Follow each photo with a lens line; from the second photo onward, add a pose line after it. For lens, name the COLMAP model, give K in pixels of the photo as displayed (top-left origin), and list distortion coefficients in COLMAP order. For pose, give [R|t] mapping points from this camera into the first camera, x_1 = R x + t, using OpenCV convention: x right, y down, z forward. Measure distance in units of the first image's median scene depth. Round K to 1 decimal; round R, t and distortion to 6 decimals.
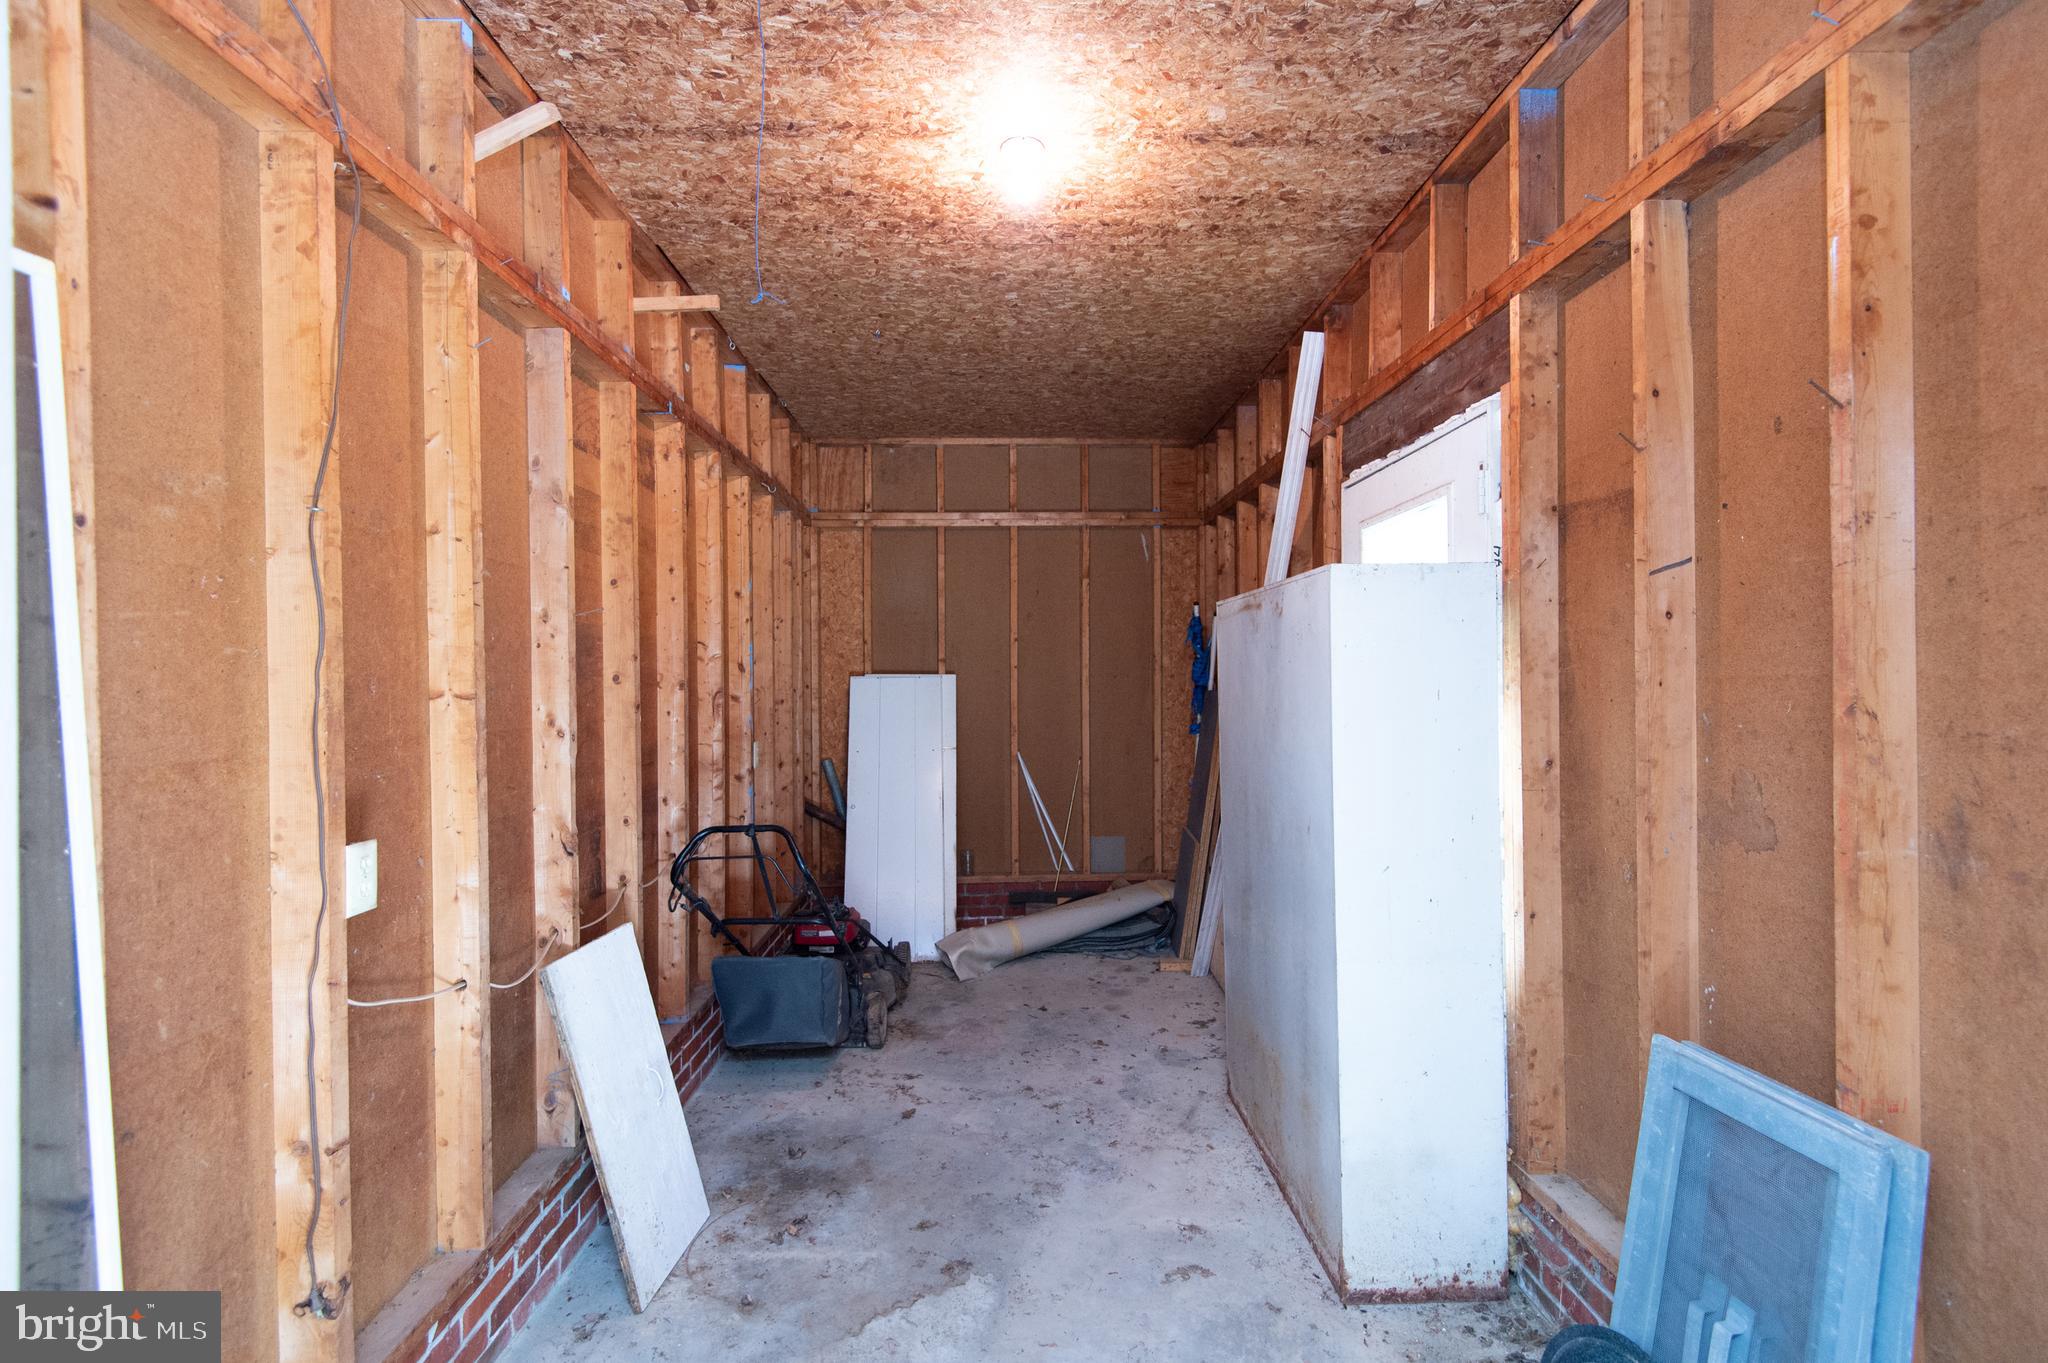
lens RADIAL K [[925.8, 0, 1024.8], [0, 925.8, 684.8], [0, 0, 1]] dist [0.033768, -0.014544]
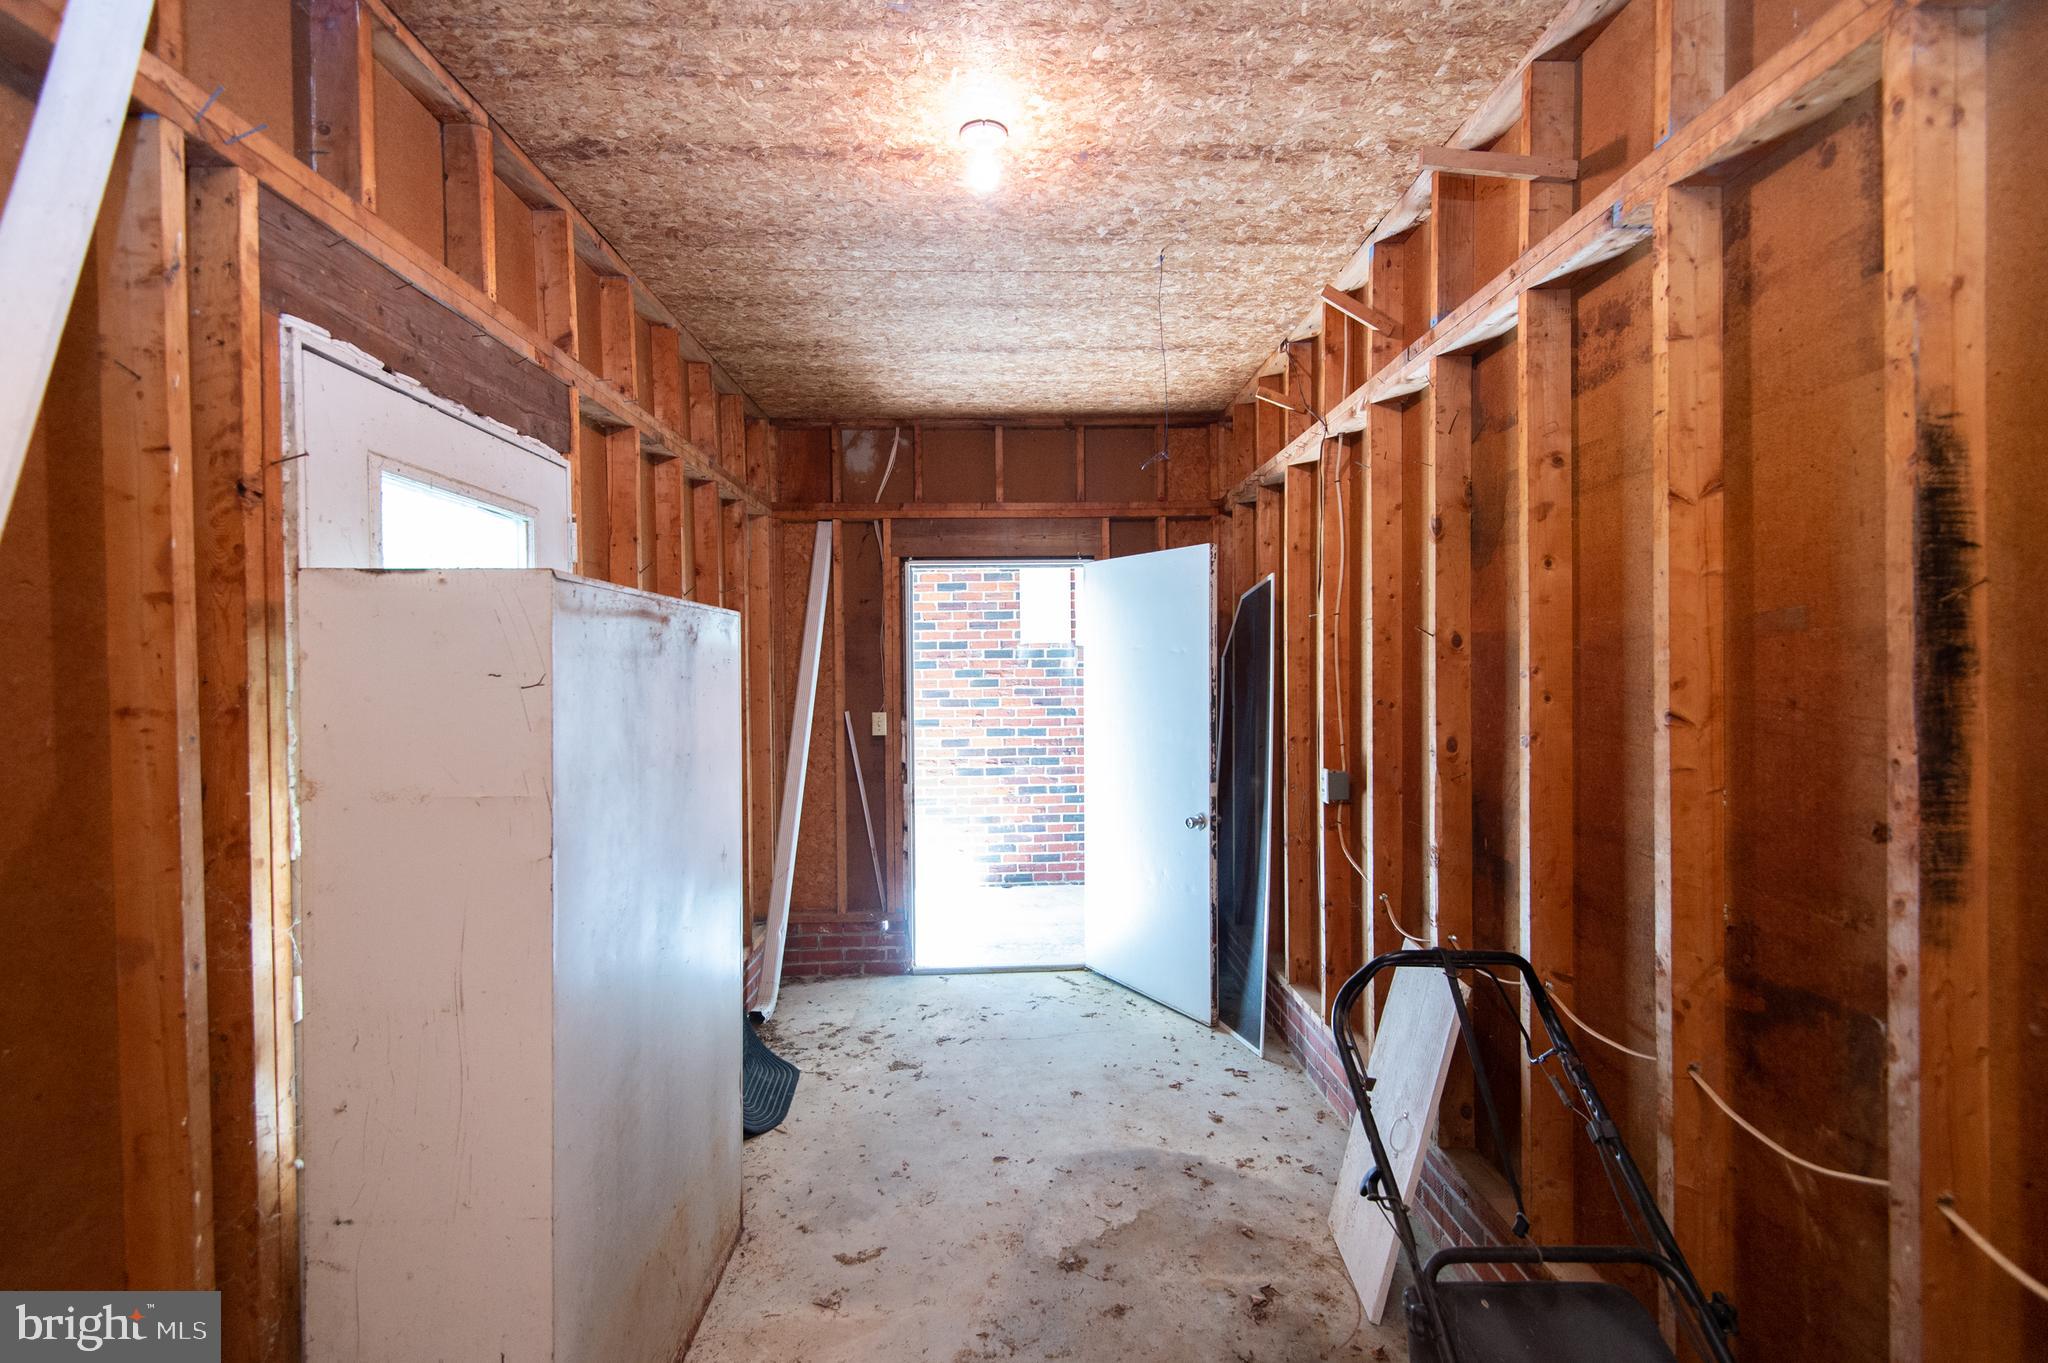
lens RADIAL K [[925.8, 0, 1022.6], [0, 925.8, 680.9], [0, 0, 1]] dist [0.033768, -0.014544]
pose [[-0.999738, 0.022468, 0.004397, -0.035793], [0.022549, 0.999563, 0.019120, -0.052305], [-0.003965, 0.019214, -0.999808, 2.020554]]
